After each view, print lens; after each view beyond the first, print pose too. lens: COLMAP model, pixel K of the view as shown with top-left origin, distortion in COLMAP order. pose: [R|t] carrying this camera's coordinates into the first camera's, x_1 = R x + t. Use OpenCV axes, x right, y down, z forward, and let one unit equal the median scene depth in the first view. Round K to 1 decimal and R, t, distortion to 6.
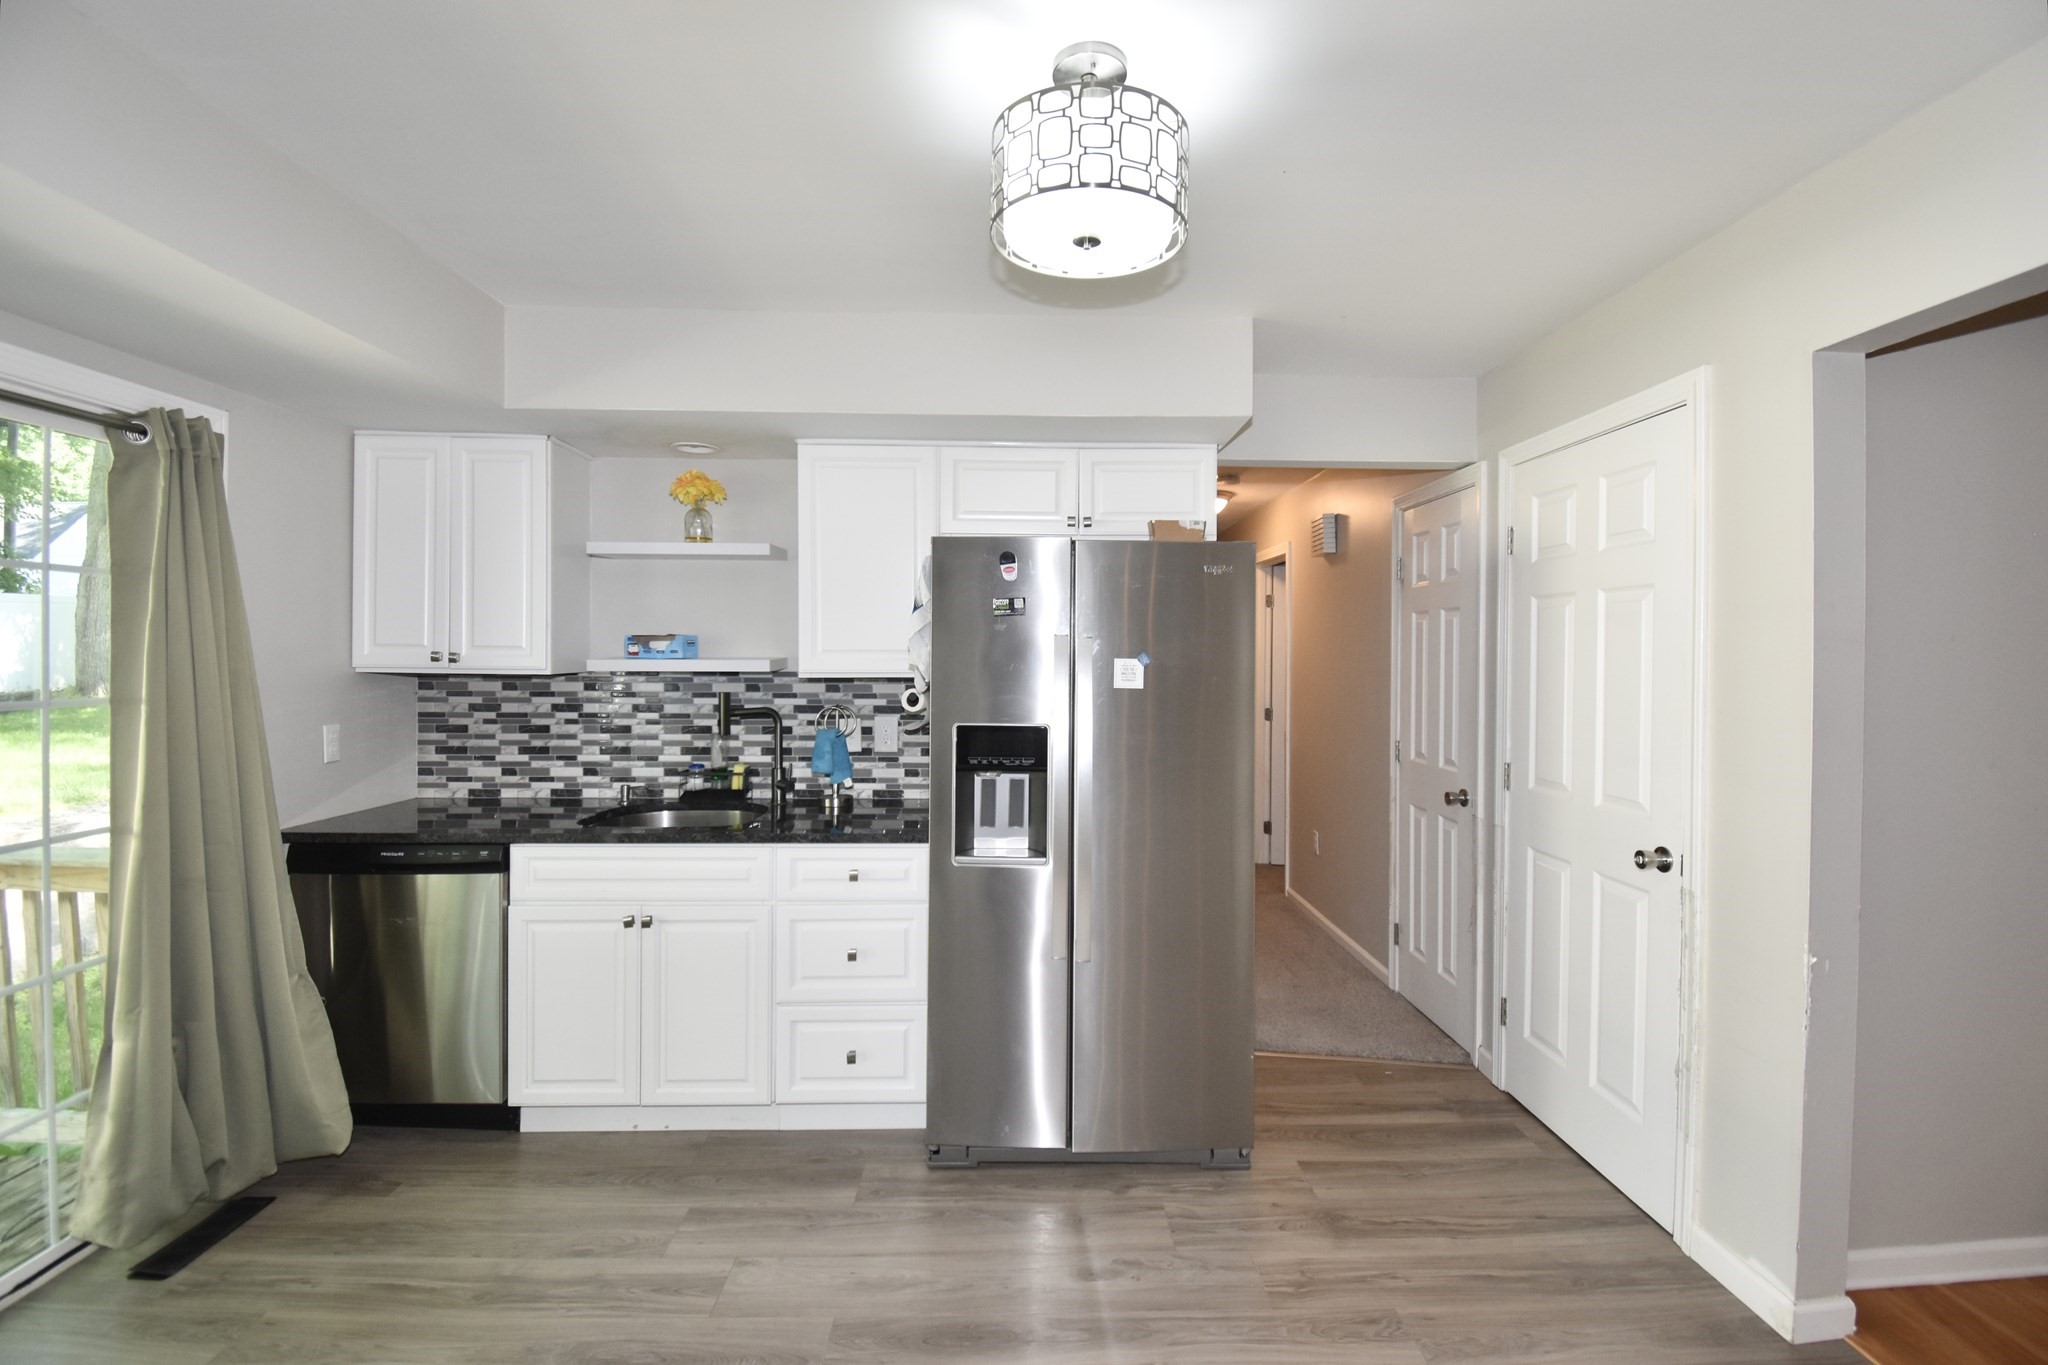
lens RADIAL K [[880.1, 0, 1041.8], [0, 880.1, 656.4], [0, 0, 1]] dist [0.001228, -0.018227]
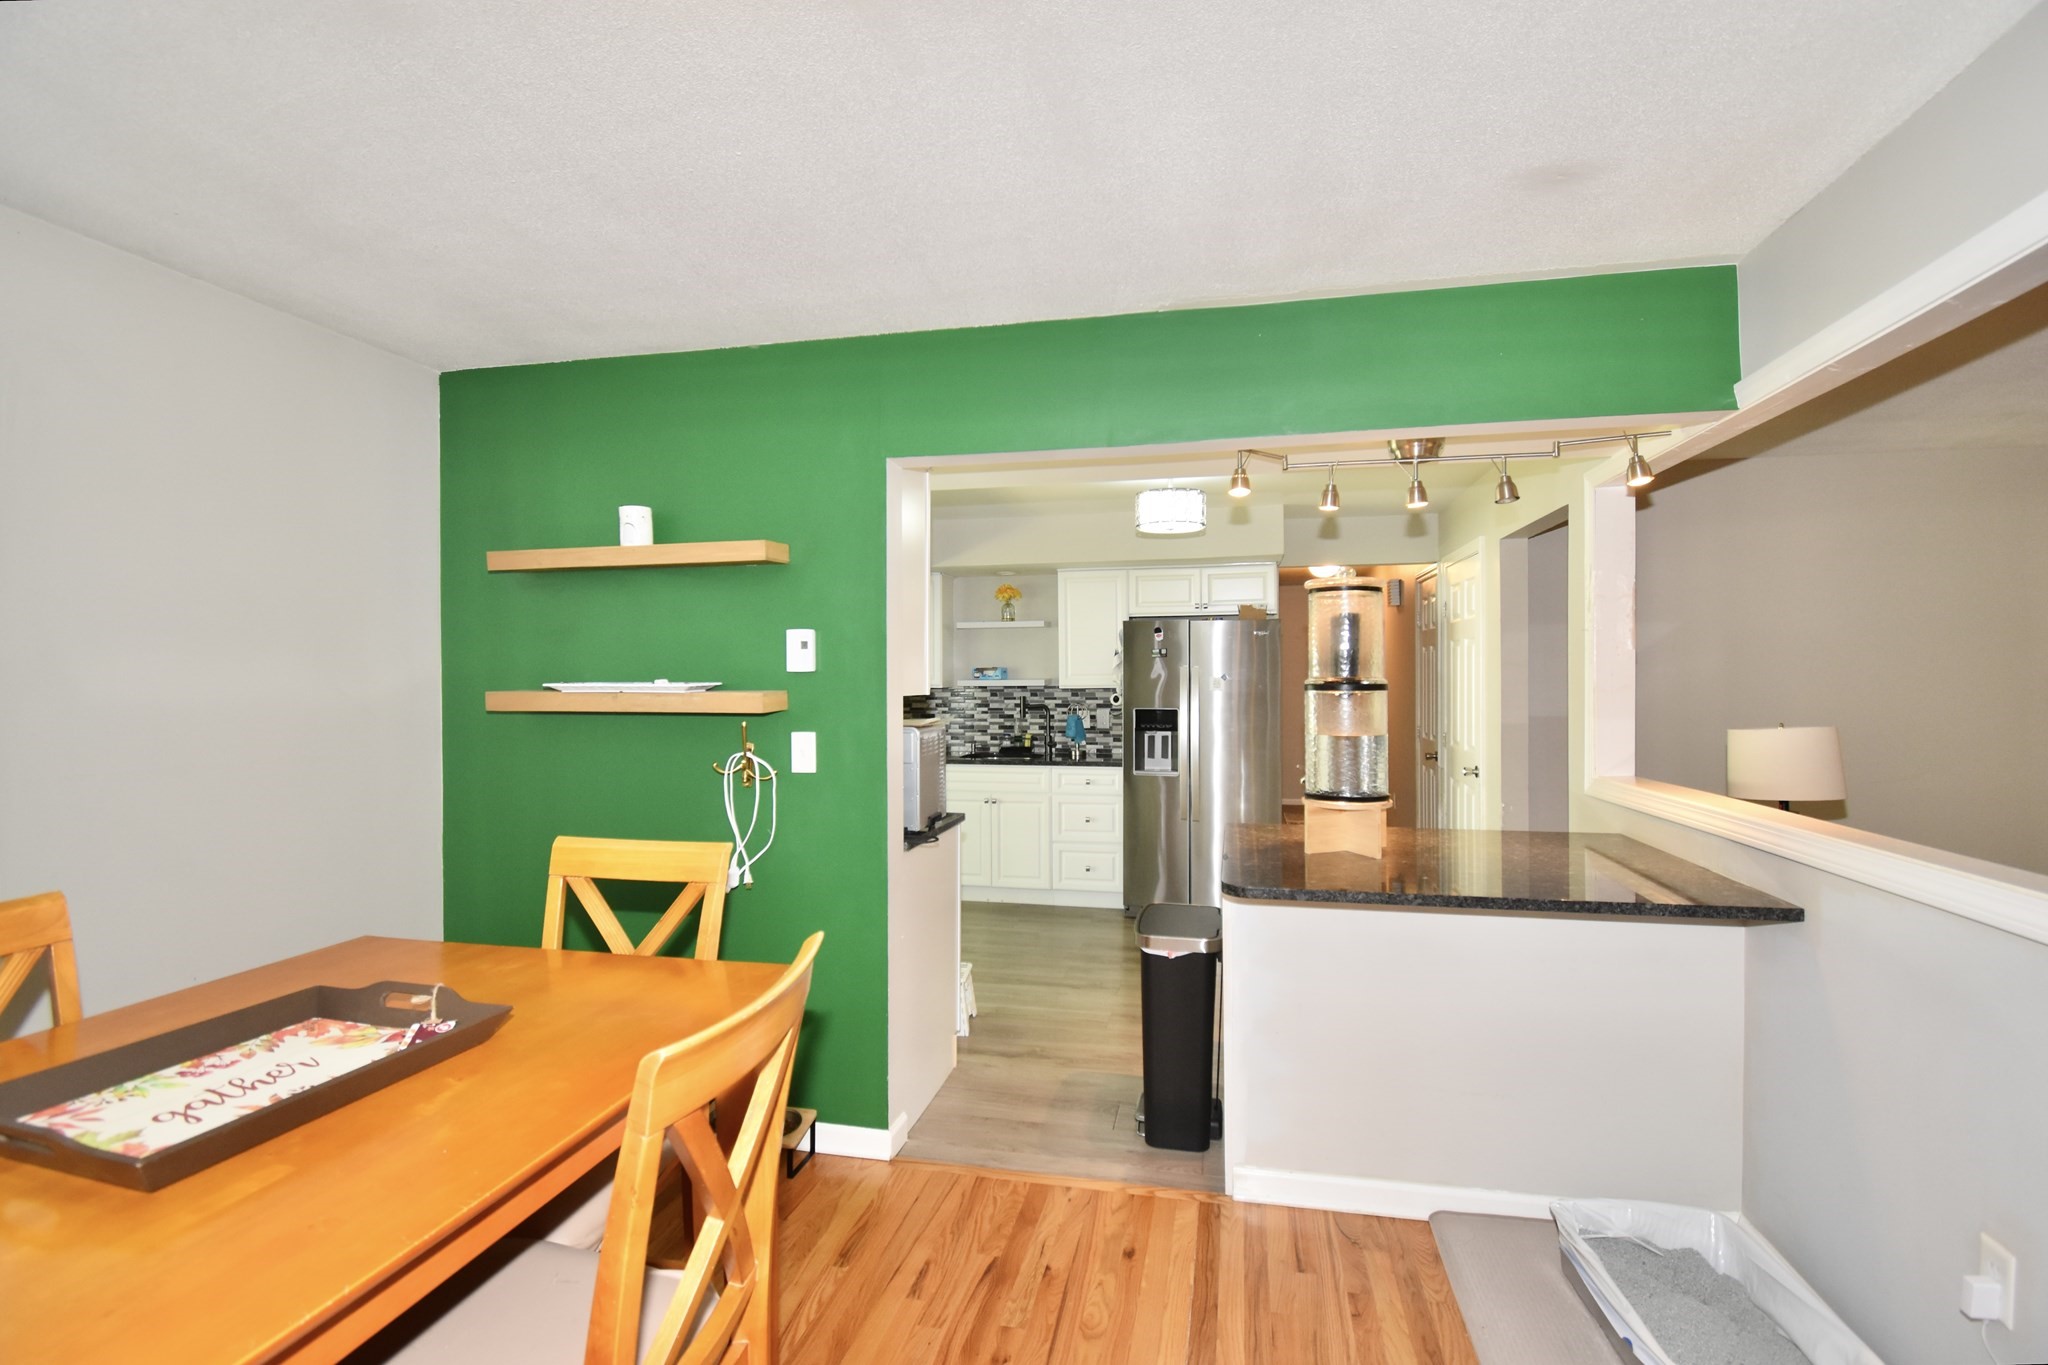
lens RADIAL K [[907.1, 0, 1045.8], [0, 907.1, 683.5], [0, 0, 1]] dist [0.018886, -0.023030]
pose [[0.971913, -0.008440, -0.235188, 0.163918], [0.009114, 0.999957, 0.001781, 0.008314], [0.235163, -0.003874, 0.971948, -0.930498]]
